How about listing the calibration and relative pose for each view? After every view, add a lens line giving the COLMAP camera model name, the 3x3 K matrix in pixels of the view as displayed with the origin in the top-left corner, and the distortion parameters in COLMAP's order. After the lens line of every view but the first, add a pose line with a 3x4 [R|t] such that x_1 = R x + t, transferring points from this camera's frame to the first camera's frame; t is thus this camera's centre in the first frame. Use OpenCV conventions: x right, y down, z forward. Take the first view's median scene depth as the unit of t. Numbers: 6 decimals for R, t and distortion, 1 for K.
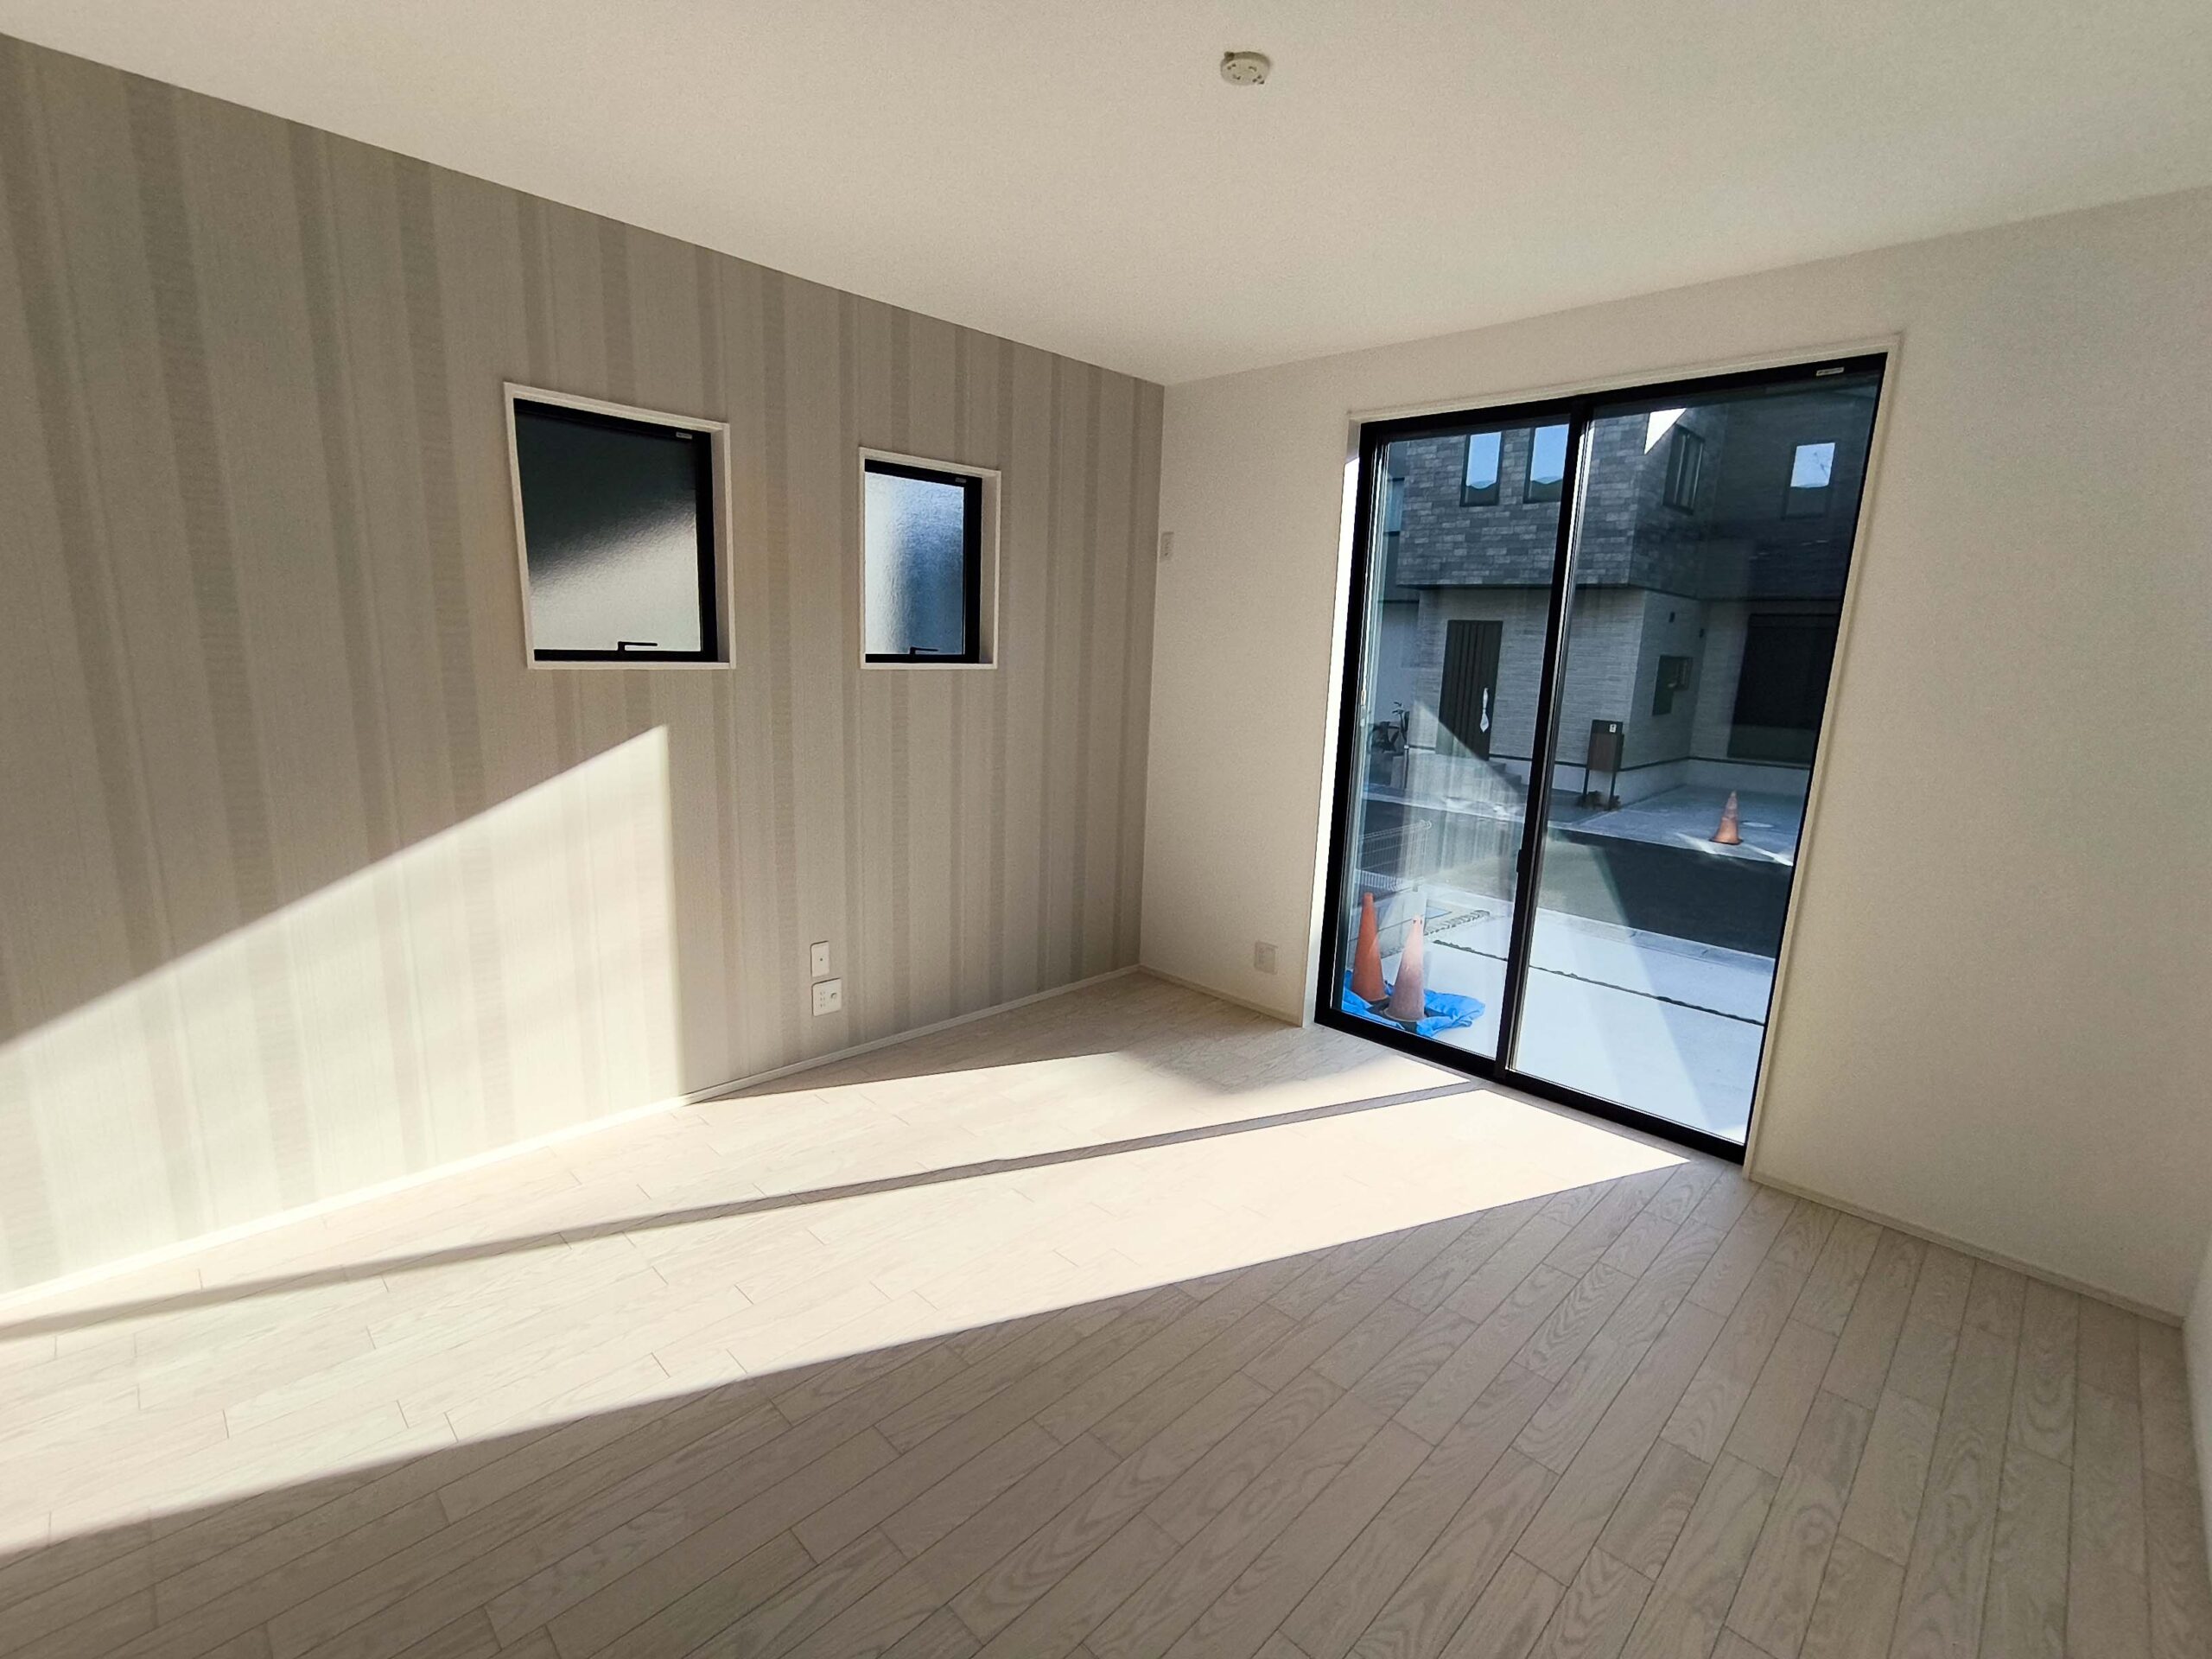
lens RADIAL K [[1001.1, 0, 1108.1], [0, 1001.1, 829.7], [0, 0, 1]] dist [-0.014562, 0.000873]
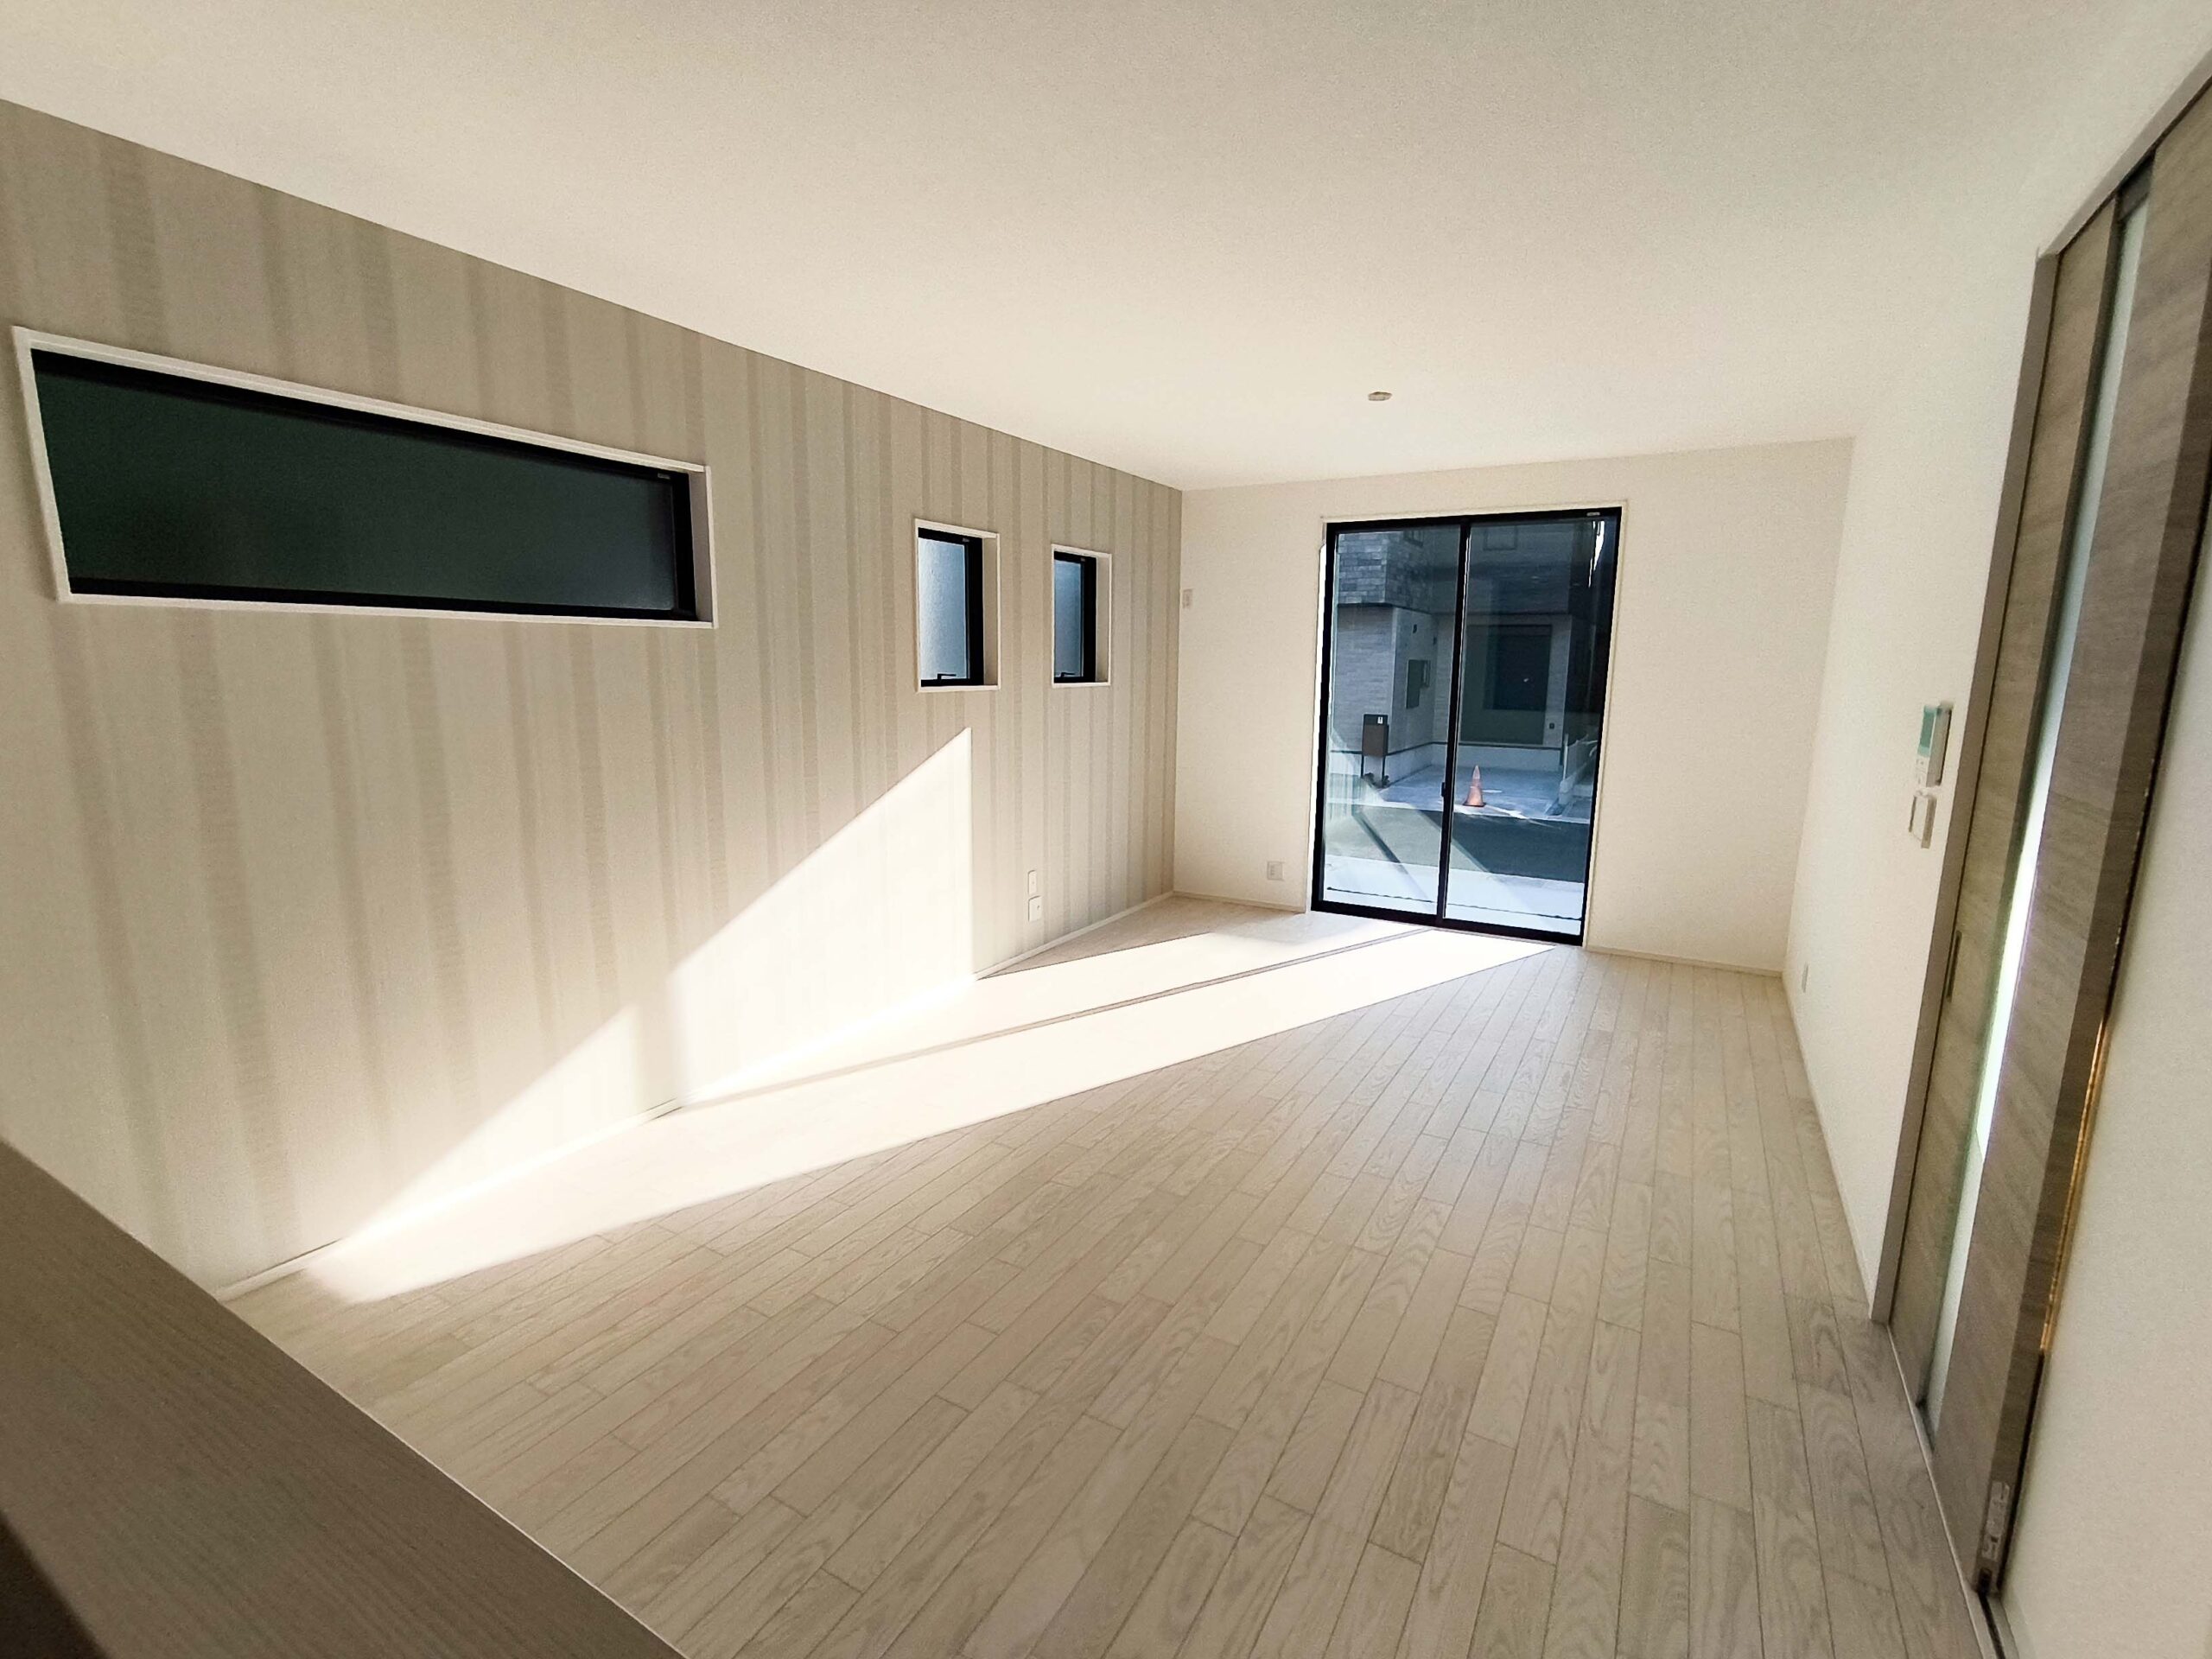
lens RADIAL K [[1001.1, 0, 1120.3], [0, 1001.1, 830.9], [0, 0, 1]] dist [-0.014562, 0.000873]
pose [[0.965920, -0.064867, 0.250581, -0.420356], [0.067435, 0.997722, -0.001665, 0.050109], [-0.249903, 0.018507, 0.968094, -0.382253]]
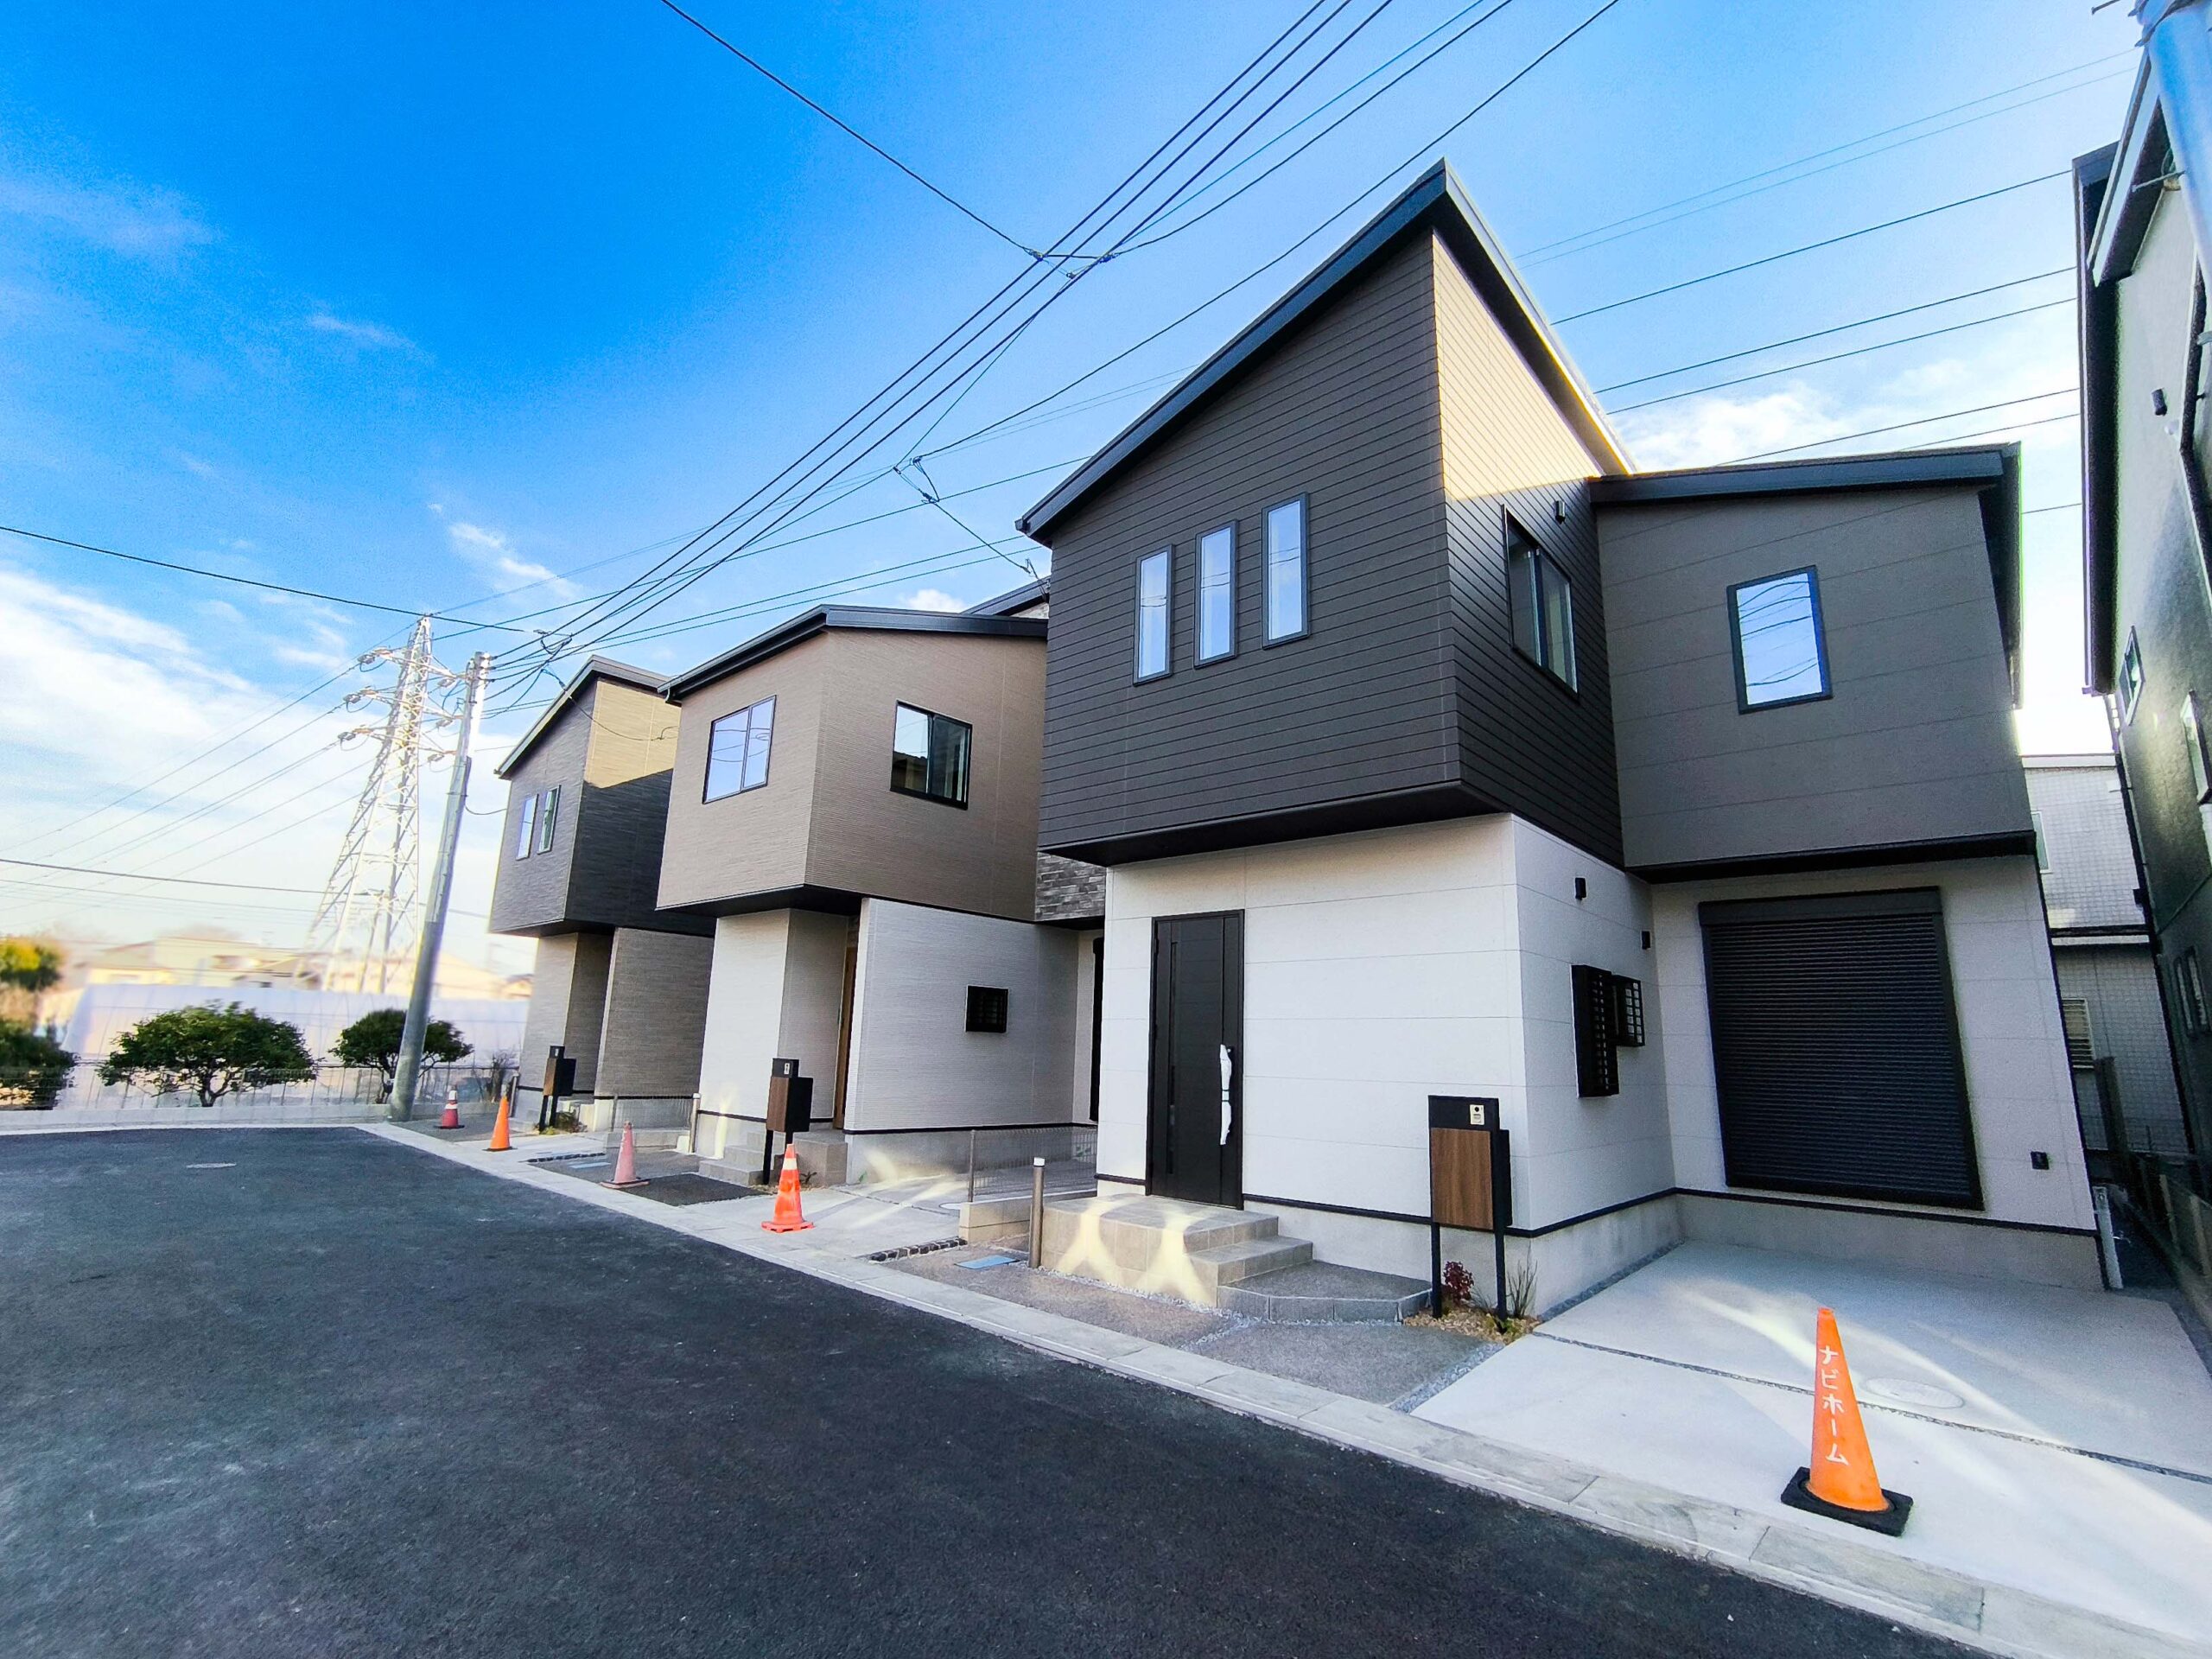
lens RADIAL K [[1001.1, 0, 1104.3], [0, 1001.1, 826.4], [0, 0, 1]] dist [-0.014562, 0.000873]
pose [[0.999024, 0.009834, 0.043070, 1.210420], [0.009603, 0.903264, -0.428978, -0.134499], [-0.043122, 0.428973, 0.902288, 2.141864]]
